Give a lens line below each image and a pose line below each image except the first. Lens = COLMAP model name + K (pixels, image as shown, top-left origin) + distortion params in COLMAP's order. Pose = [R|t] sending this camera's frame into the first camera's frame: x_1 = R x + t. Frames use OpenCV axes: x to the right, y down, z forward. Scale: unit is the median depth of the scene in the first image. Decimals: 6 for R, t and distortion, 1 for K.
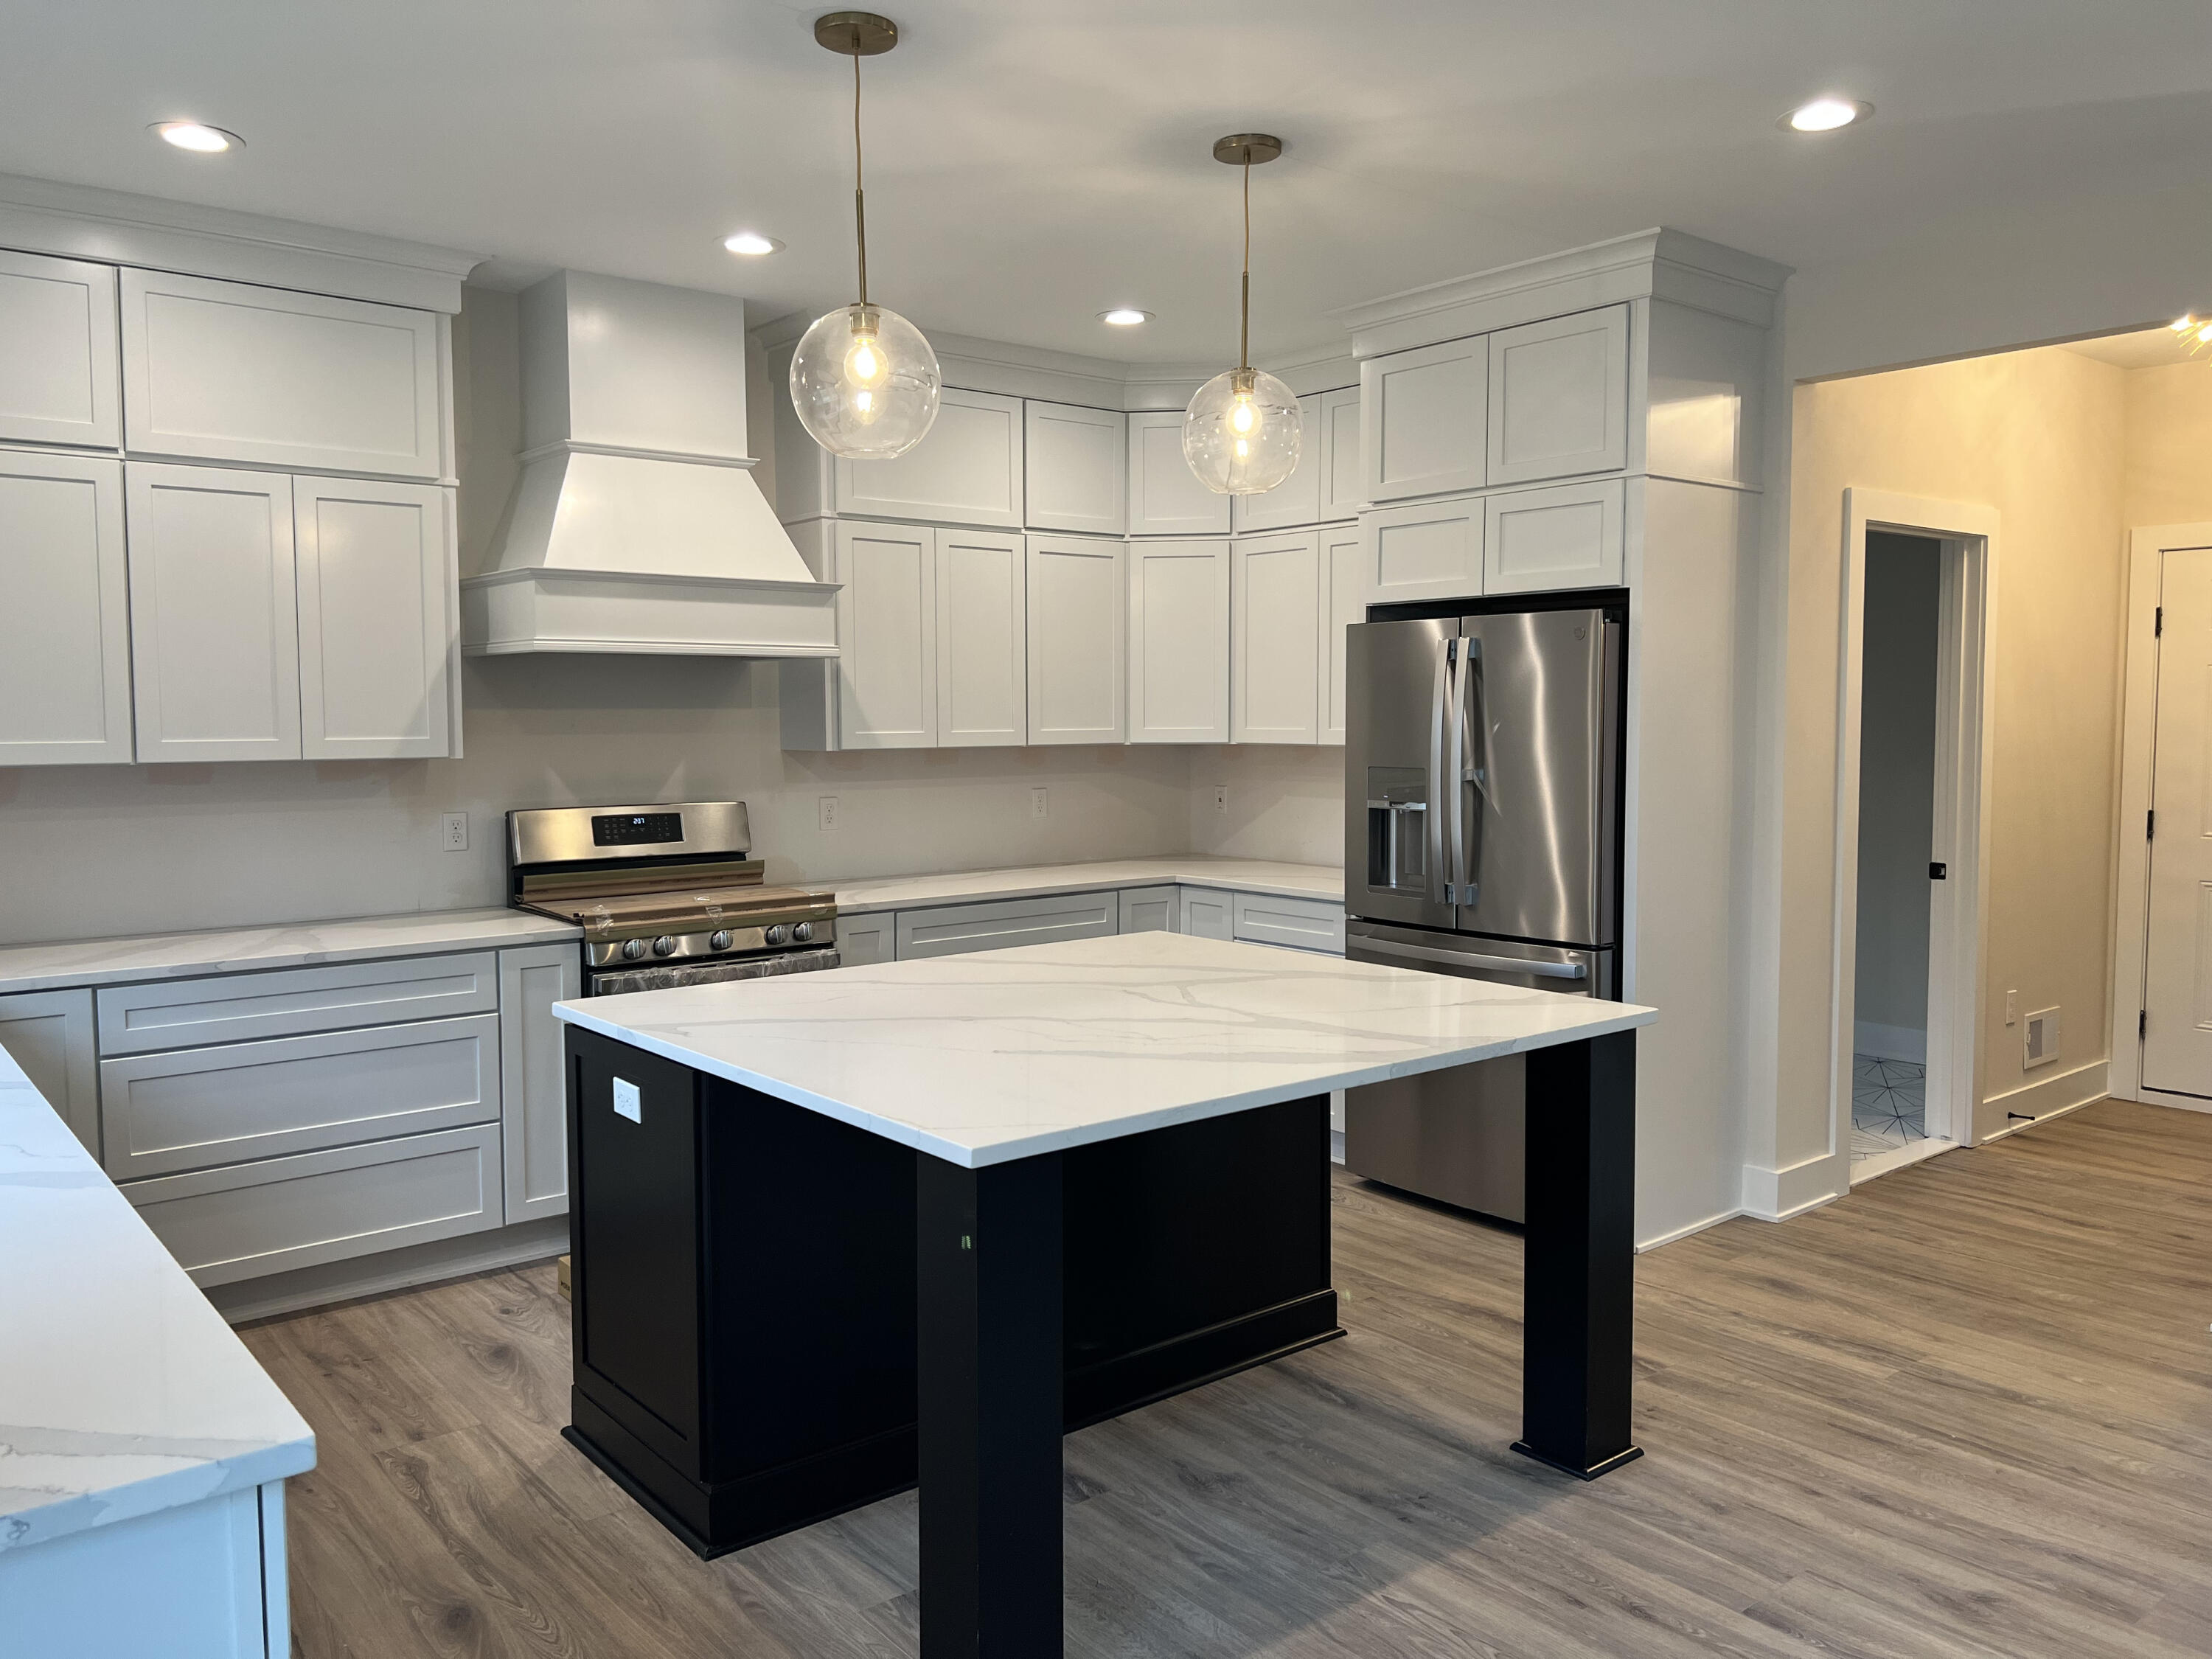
lens RADIAL K [[1635.9, 0, 1105.9], [0, 1635.9, 840.3], [0, 0, 1]] dist [0.010057, -0.006895]
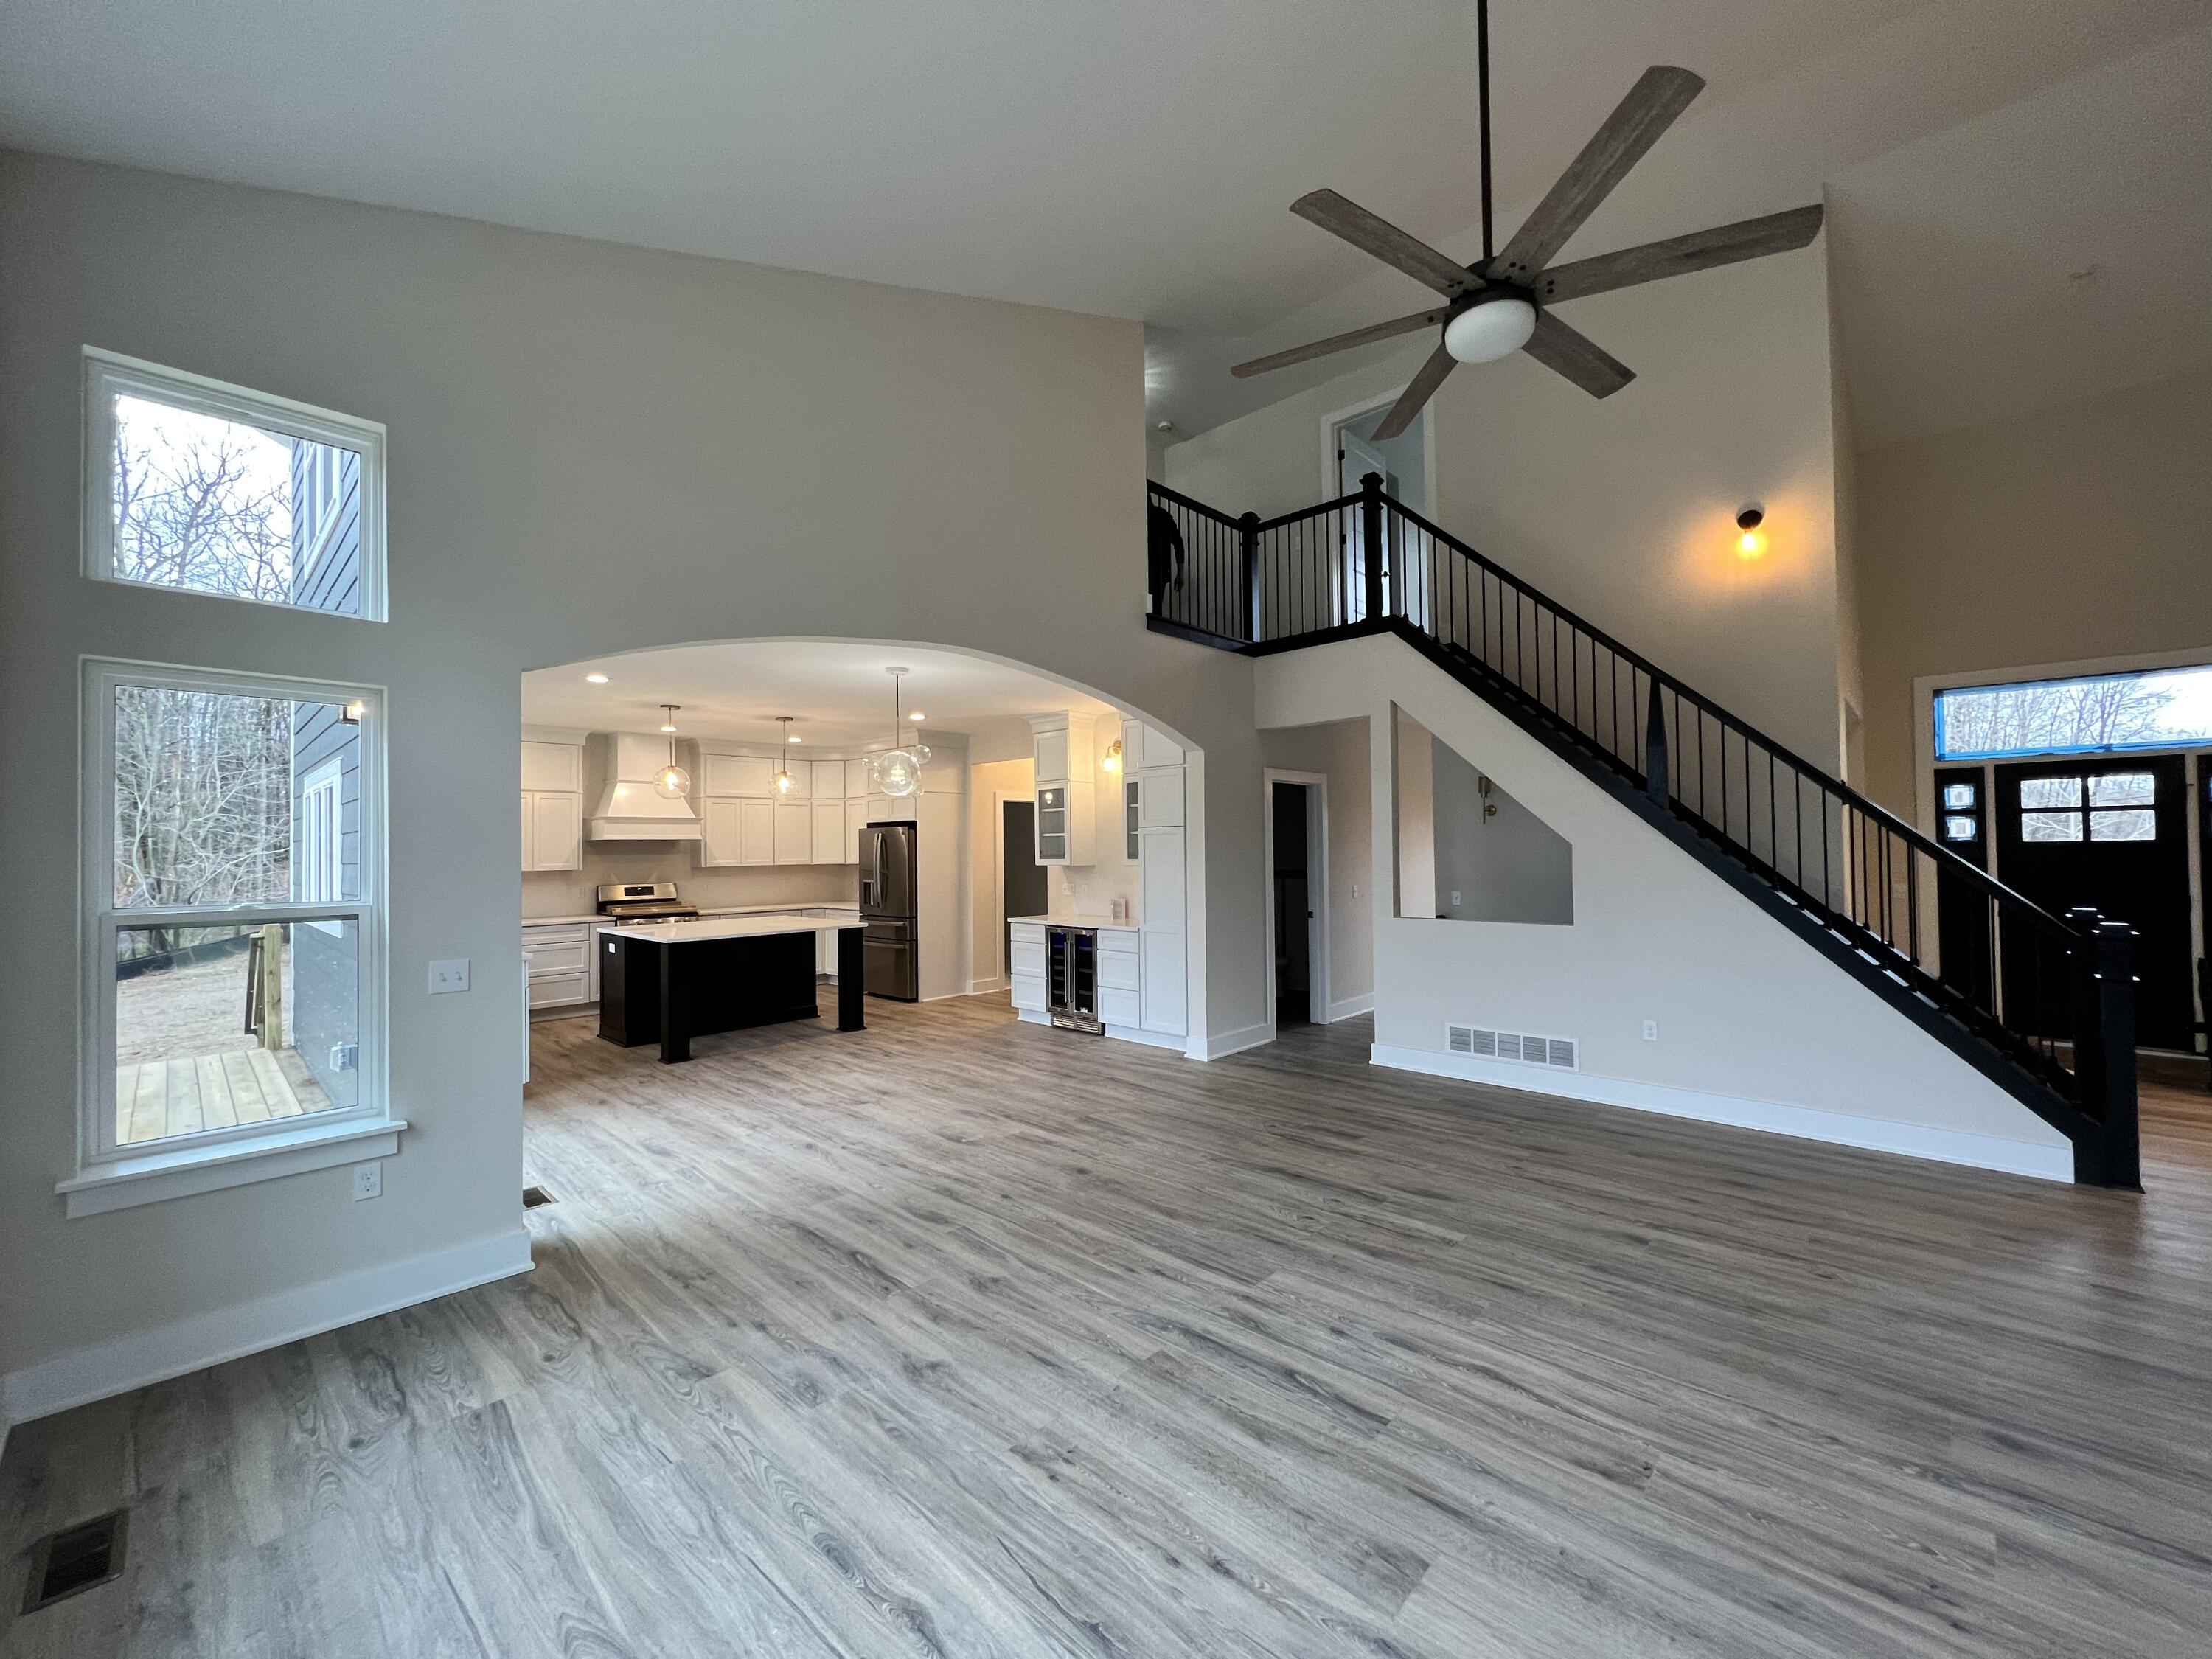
lens RADIAL K [[874.7, 0, 1097.7], [0, 874.7, 836.8], [0, 0, 1]] dist [-0.002736, -0.000037]
pose [[0.992491, -0.007313, 0.122097, 0.485615], [0.018586, 0.995637, -0.091443, 0.072013], [-0.120896, 0.093026, 0.988297, -1.010429]]
